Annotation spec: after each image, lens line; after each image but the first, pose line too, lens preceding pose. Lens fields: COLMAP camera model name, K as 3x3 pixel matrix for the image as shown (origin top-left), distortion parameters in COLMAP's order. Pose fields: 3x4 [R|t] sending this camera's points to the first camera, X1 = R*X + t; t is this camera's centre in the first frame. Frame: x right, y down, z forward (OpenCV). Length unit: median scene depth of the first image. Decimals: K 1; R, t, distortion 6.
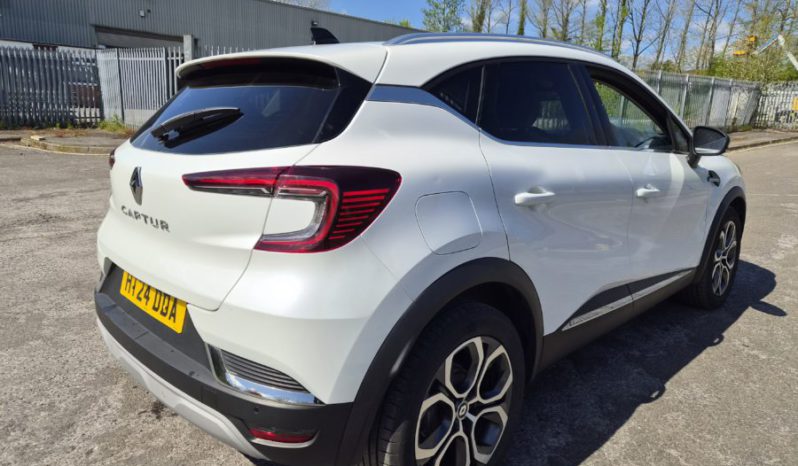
lens RADIAL K [[546.4, 0, 399.0], [0, 546.4, 233.0], [0, 0, 1]] dist [0.033590, -0.003282]
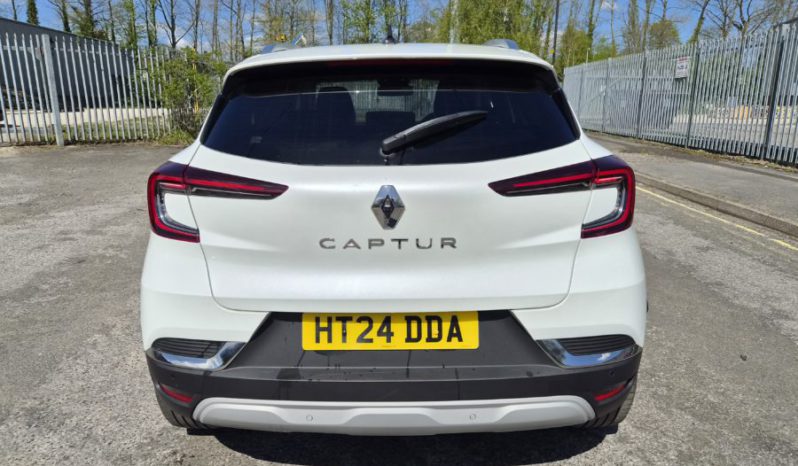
lens RADIAL K [[542.9, 0, 402.3], [0, 542.9, 225.0], [0, 0, 1]] dist [0.037856, -0.005209]
pose [[0.700171, -0.179457, 0.691054, -0.648319], [0.173557, 0.981644, 0.079073, -0.075404], [-0.692559, 0.064572, 0.718465, 0.225727]]
